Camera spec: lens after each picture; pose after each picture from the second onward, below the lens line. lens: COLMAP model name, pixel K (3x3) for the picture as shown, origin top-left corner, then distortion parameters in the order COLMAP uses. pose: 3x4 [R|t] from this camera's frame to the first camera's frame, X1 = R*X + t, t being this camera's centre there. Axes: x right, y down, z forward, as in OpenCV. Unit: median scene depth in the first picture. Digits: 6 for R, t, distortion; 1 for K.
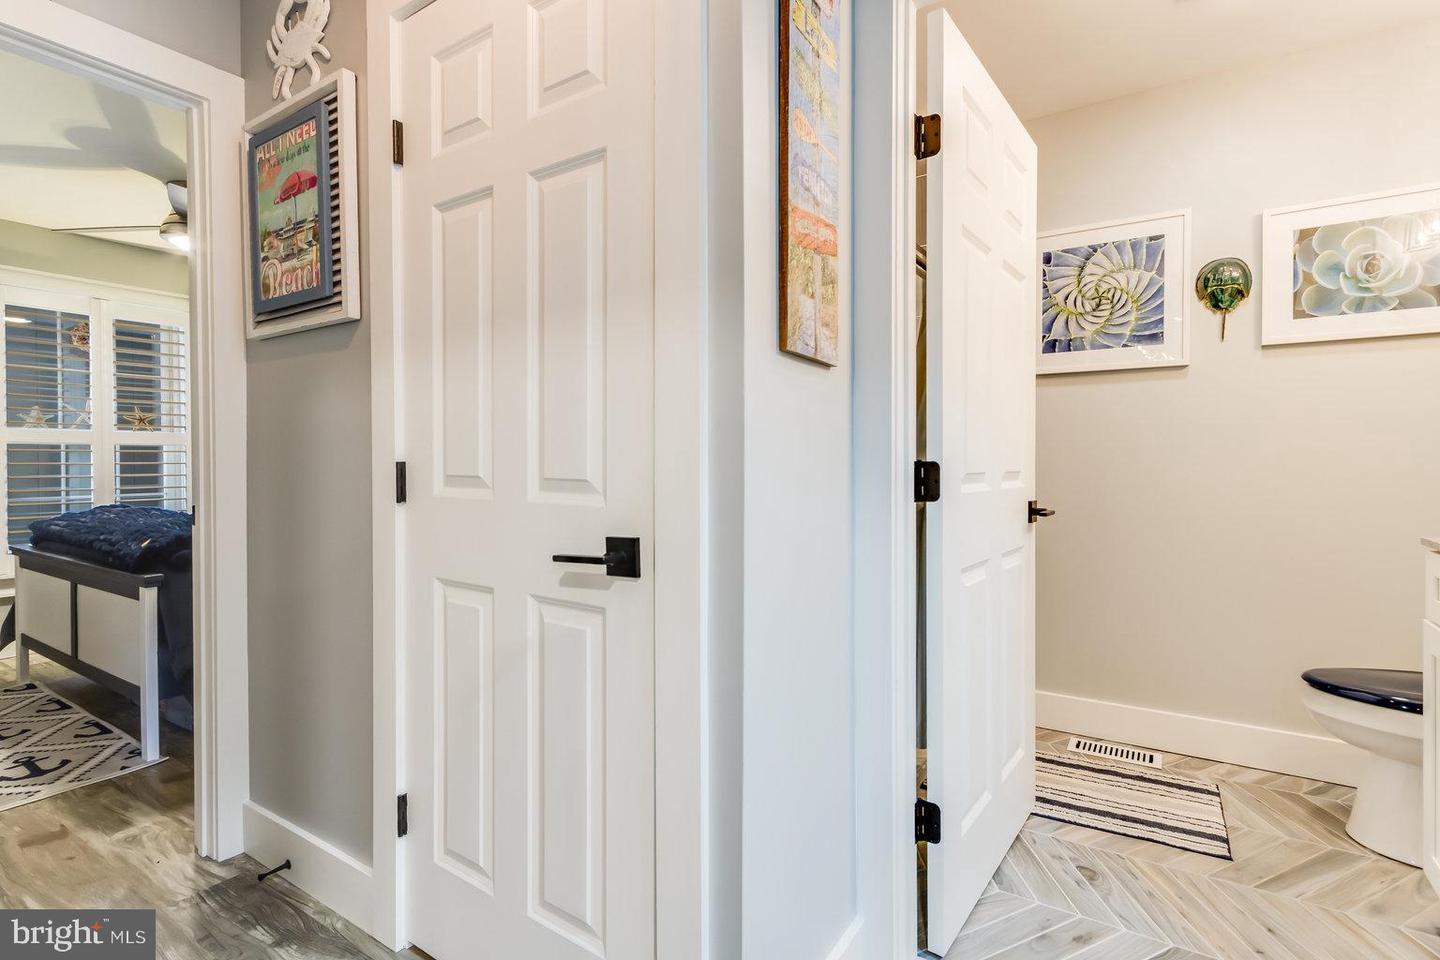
lens RADIAL K [[691.3, 0, 693.9], [0, 691.3, 474.8], [0, 0, 1]] dist [0.002452, -0.000048]
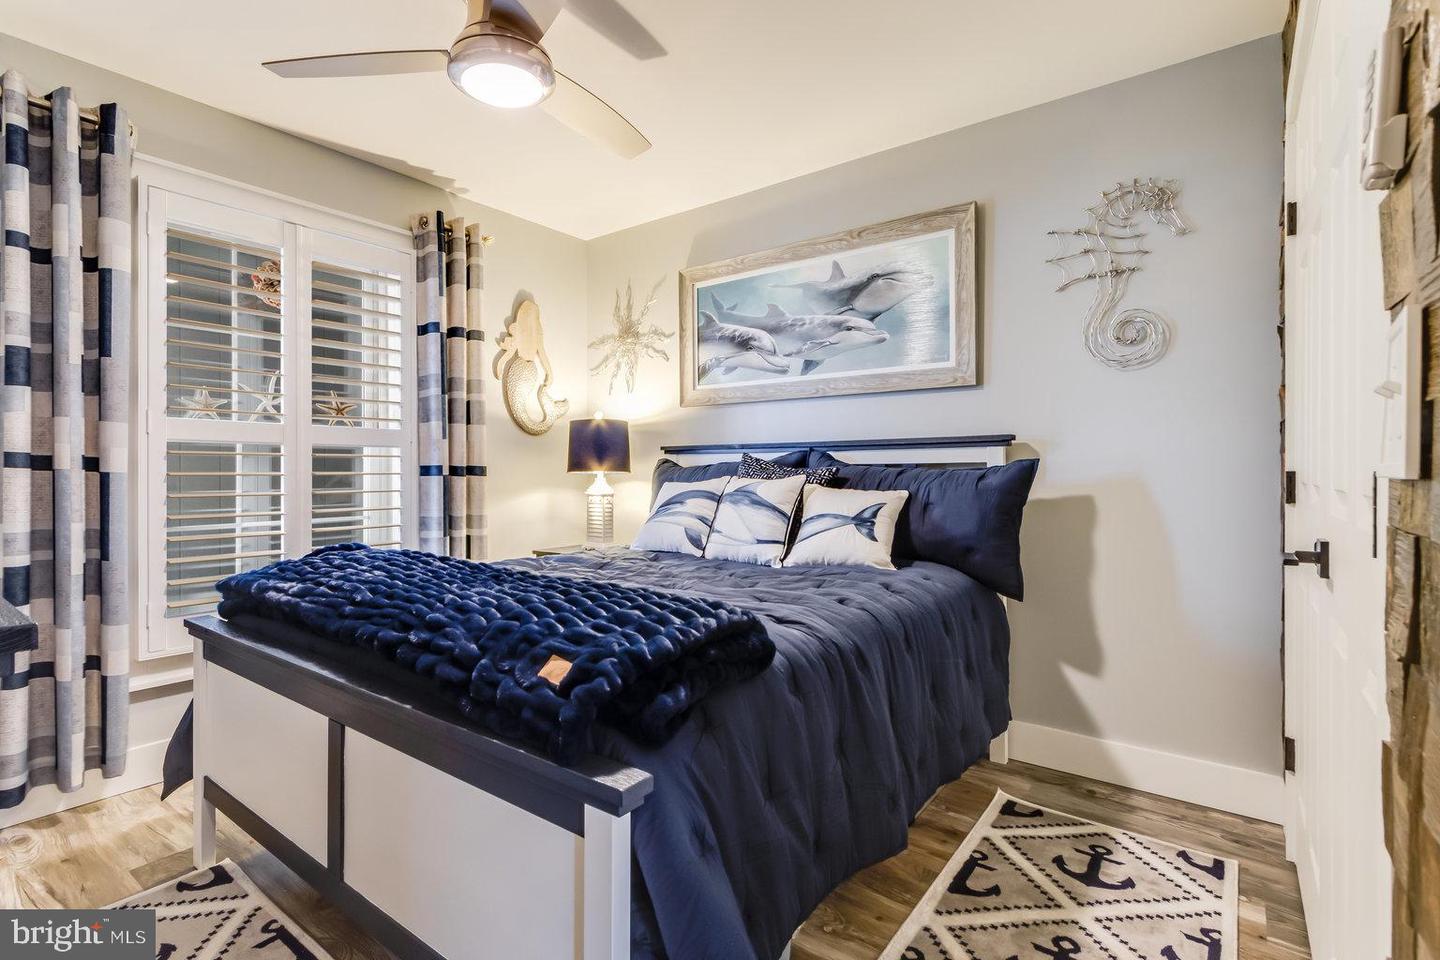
lens RADIAL K [[691.3, 0, 693.9], [0, 691.3, 474.8], [0, 0, 1]] dist [0.002452, -0.000048]
pose [[0.997683, 0.007140, -0.067656, -0.469378], [-0.008074, 0.999876, -0.013540, -0.010745], [0.067550, 0.014055, 0.997617, 0.403529]]
